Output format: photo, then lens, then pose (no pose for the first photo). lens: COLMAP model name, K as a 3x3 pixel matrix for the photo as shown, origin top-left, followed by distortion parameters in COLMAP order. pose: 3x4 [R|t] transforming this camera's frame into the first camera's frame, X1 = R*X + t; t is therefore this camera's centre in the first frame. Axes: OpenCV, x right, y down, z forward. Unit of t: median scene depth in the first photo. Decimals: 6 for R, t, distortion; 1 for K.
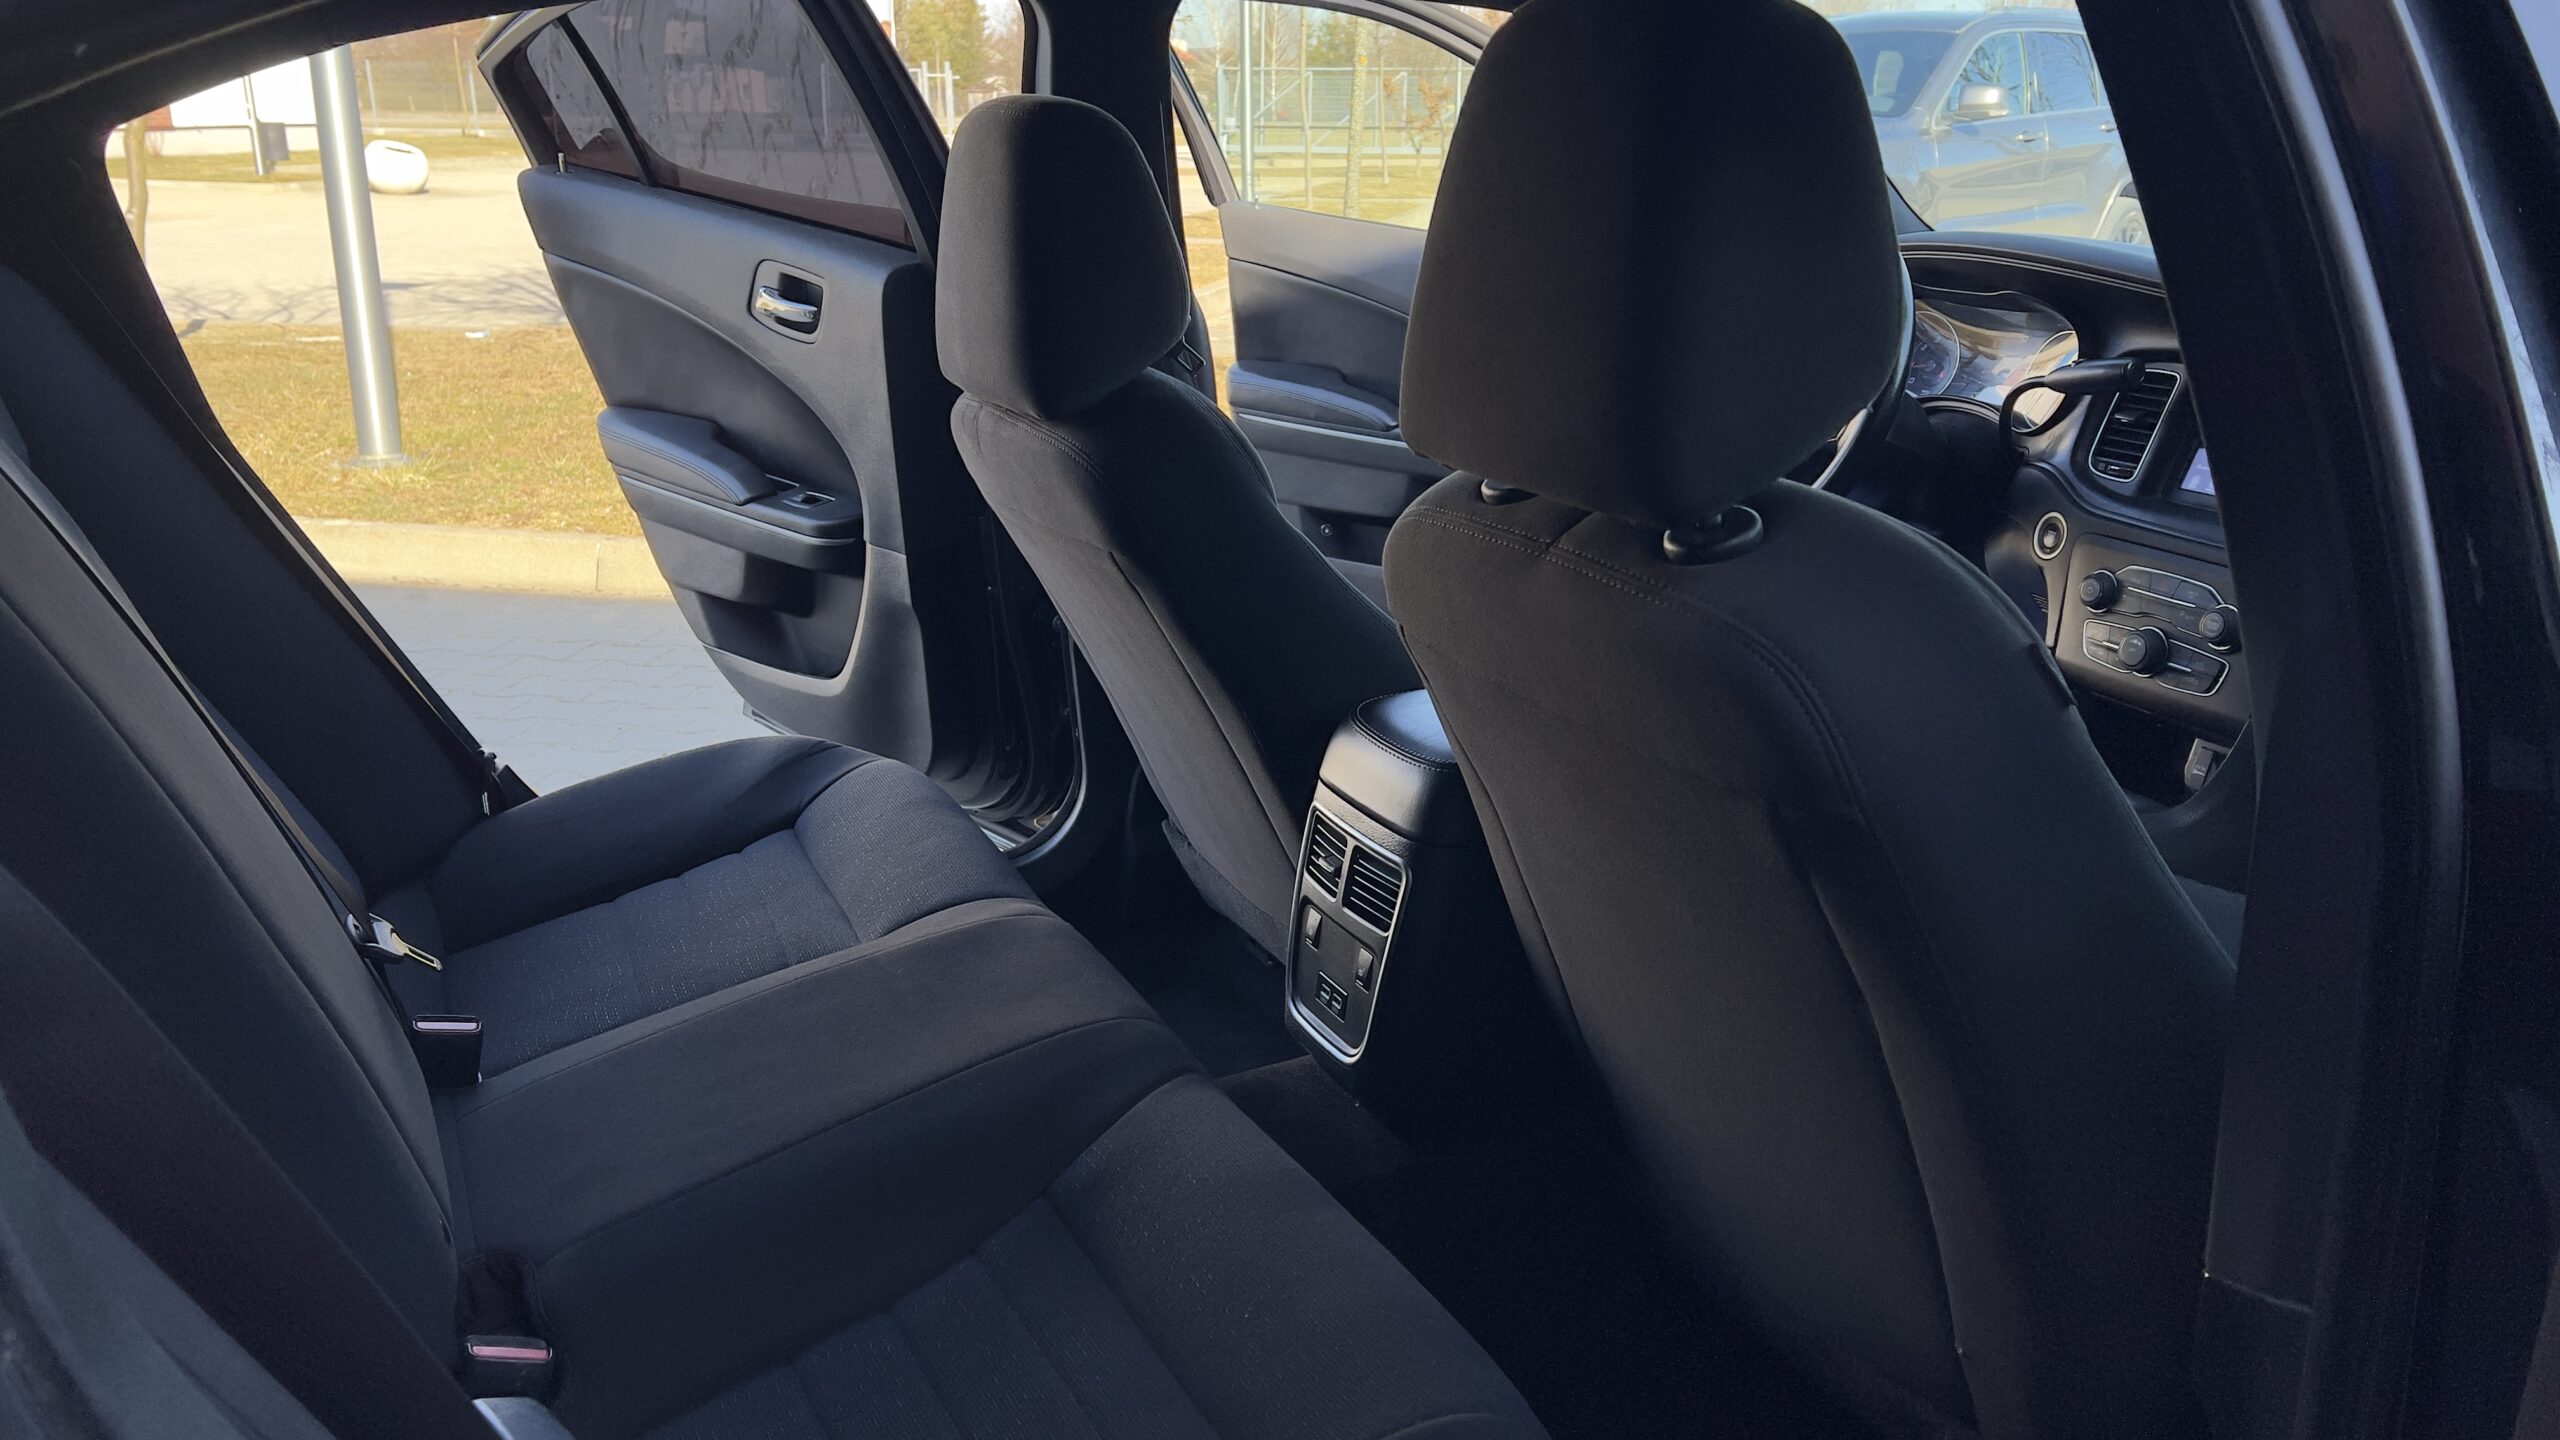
lens RADIAL K [[1956.6, 0, 1290.0], [0, 1956.6, 726.0], [0, 0, 1]] dist [0.048035, -0.034533]
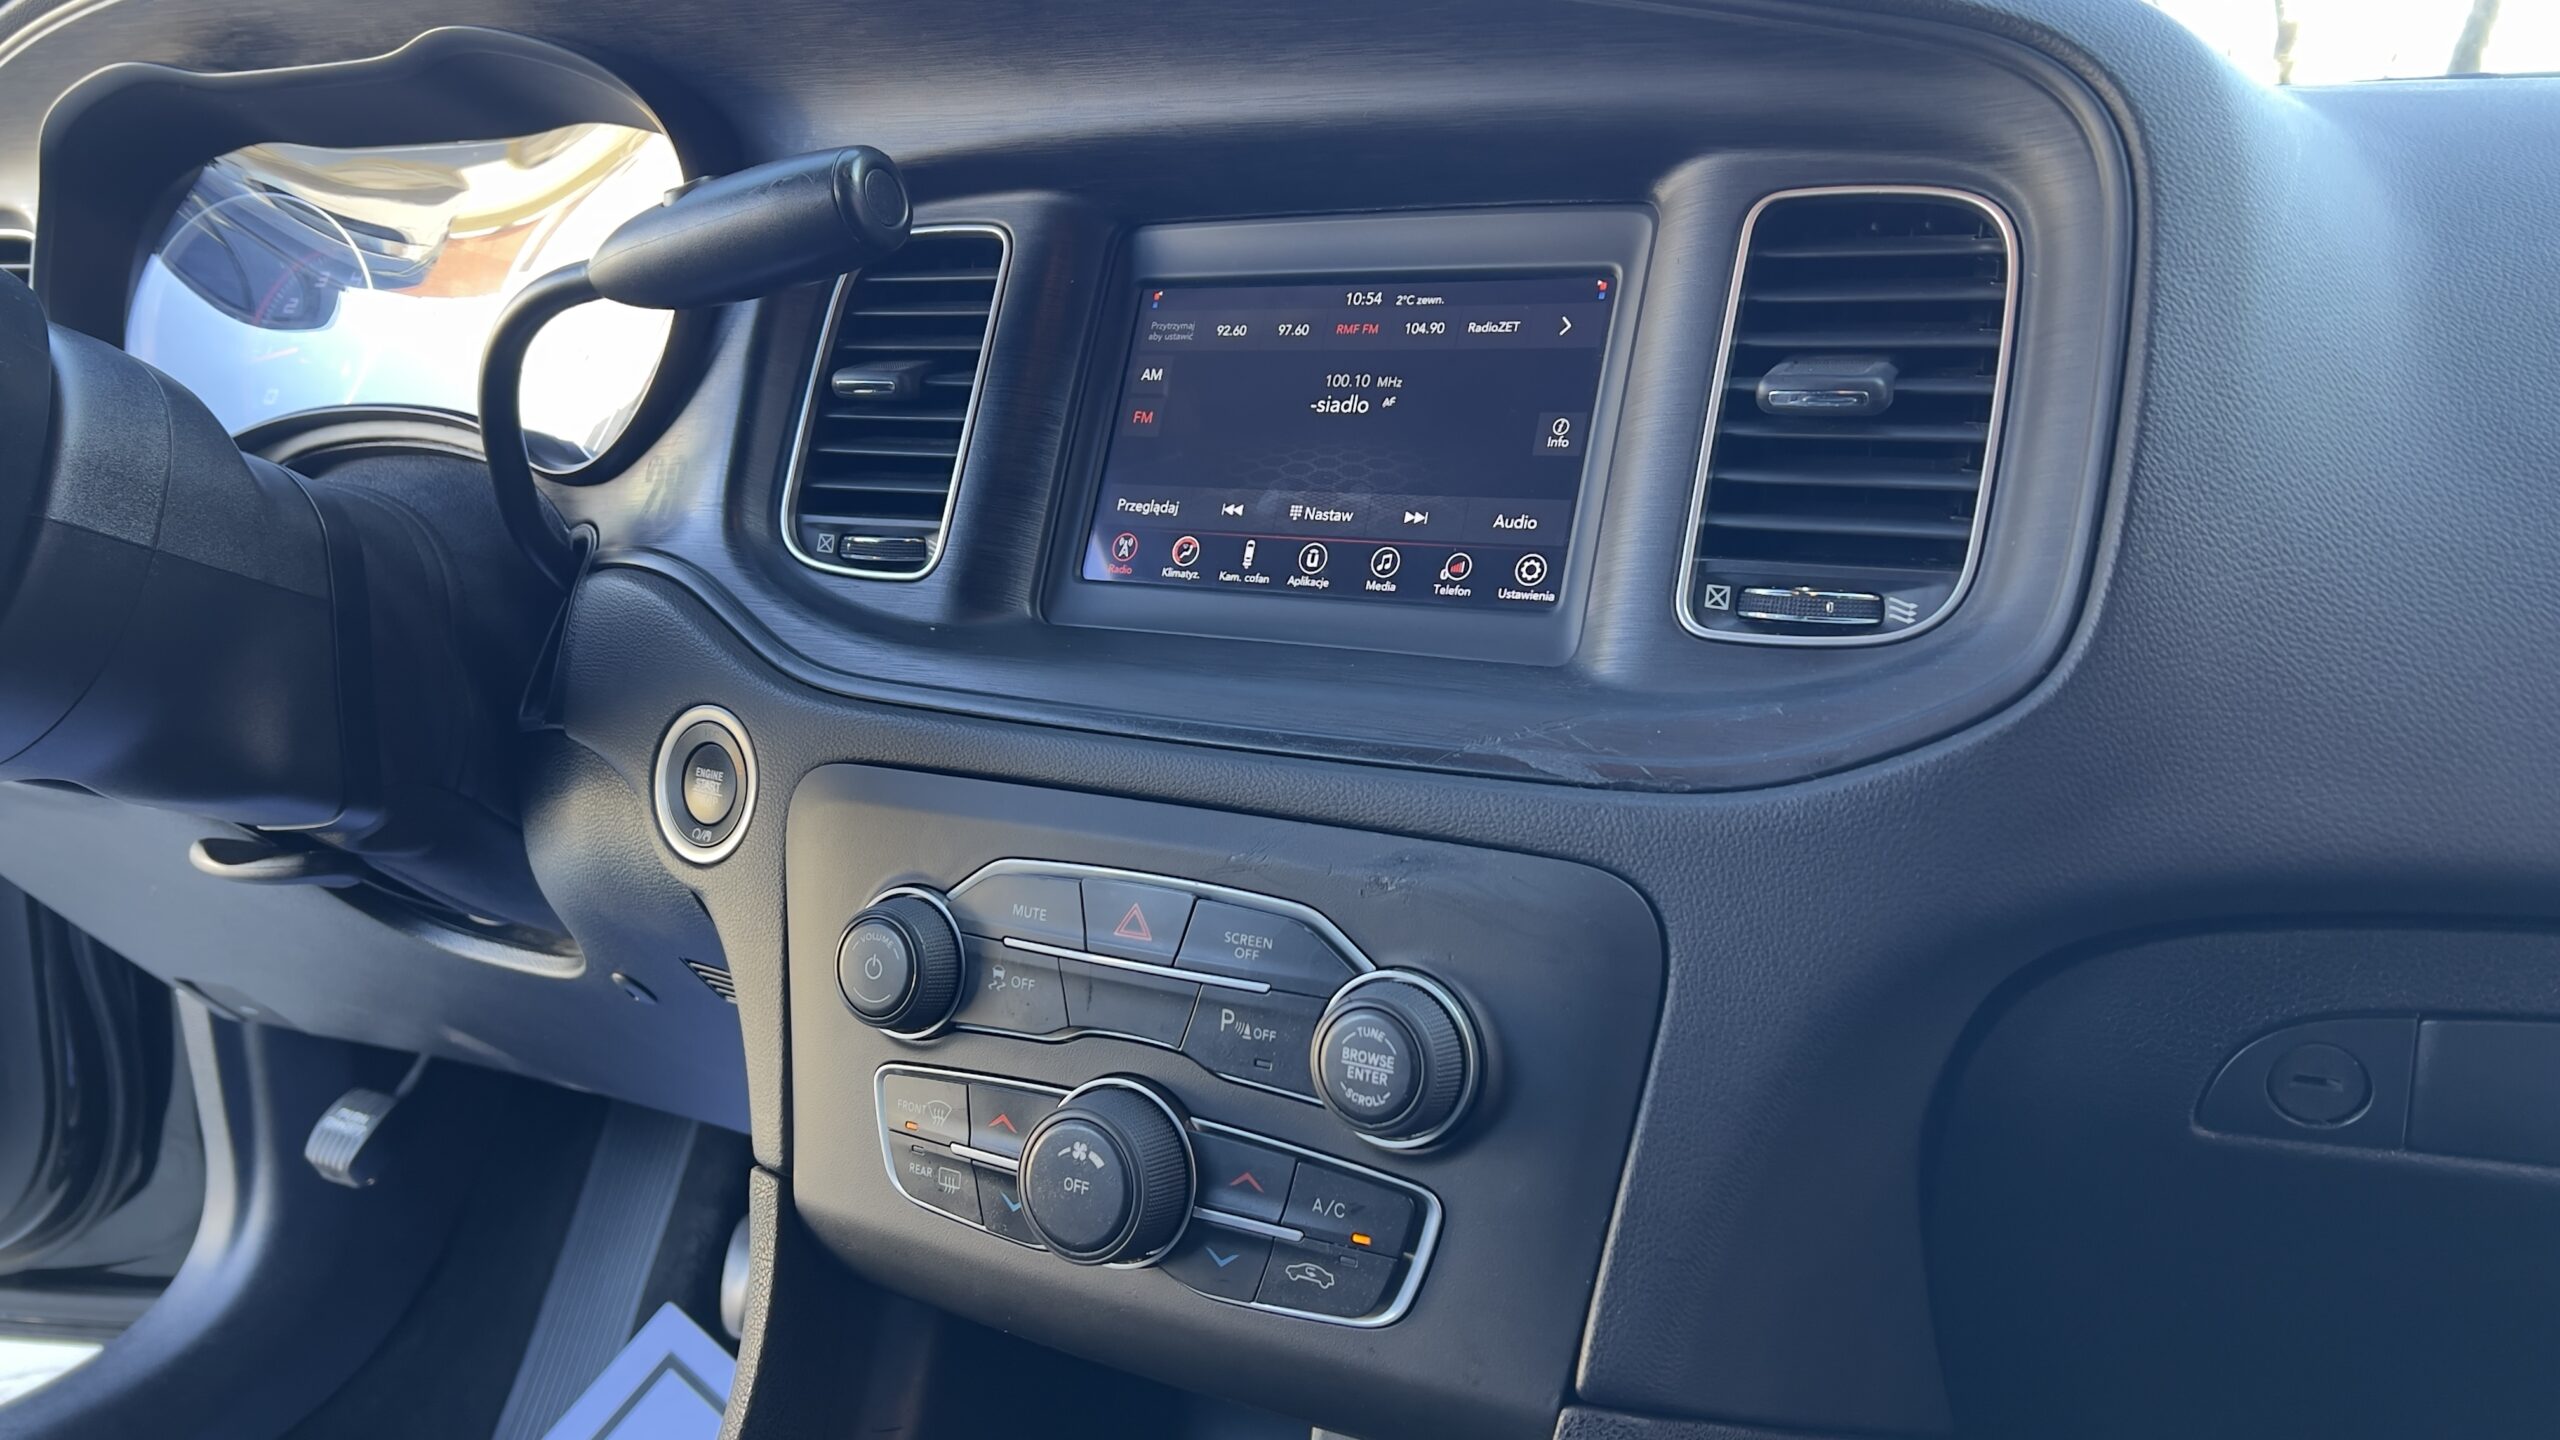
lens RADIAL K [[1956.6, 0, 1275.7], [0, 1956.6, 708.3], [0, 0, 1]] dist [0.048035, -0.034533]
pose [[0.799332, -0.117099, 0.589370, 0.284374], [0.189817, 0.979811, -0.062766, -0.073744], [-0.570121, 0.162043, 0.805421, 0.717724]]
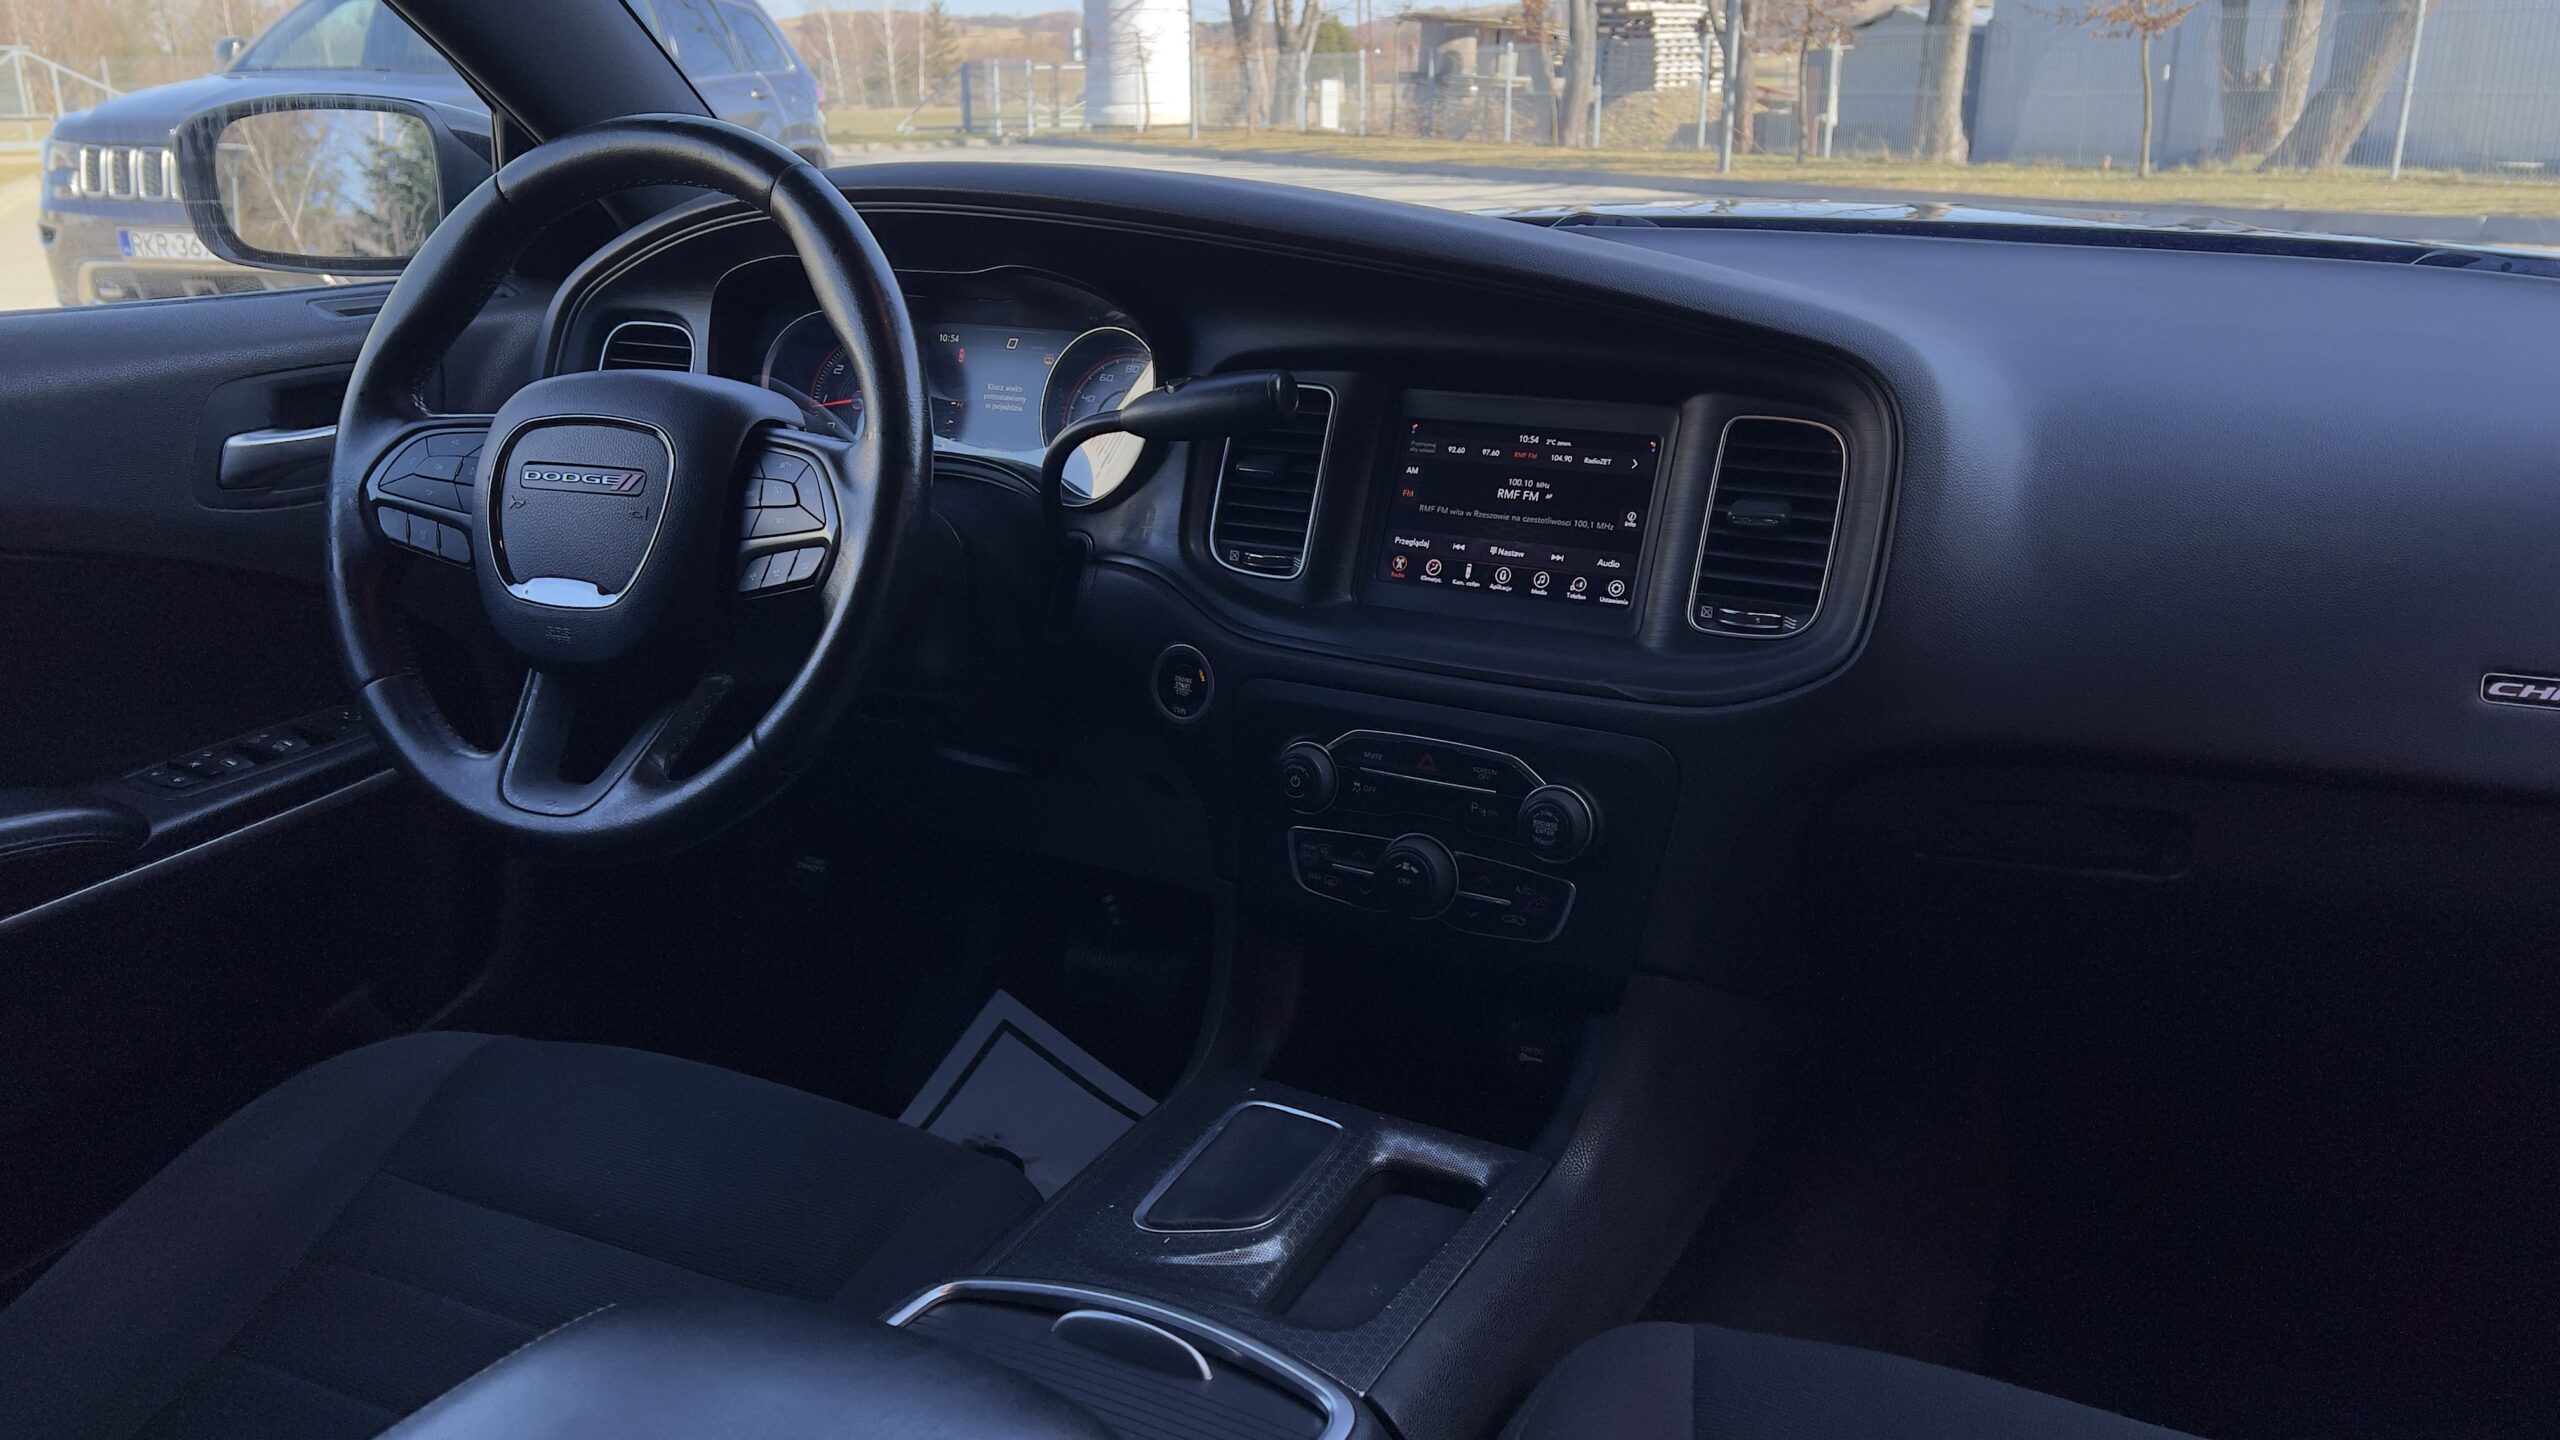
lens RADIAL K [[1956.6, 0, 1273.0], [0, 1956.6, 712.4], [0, 0, 1]] dist [0.048035, -0.034533]
pose [[0.797317, -0.184473, 0.574678, 0.080122], [0.192013, 0.980206, 0.048246, -0.112321], [-0.572203, 0.071878, 0.816956, 0.525488]]
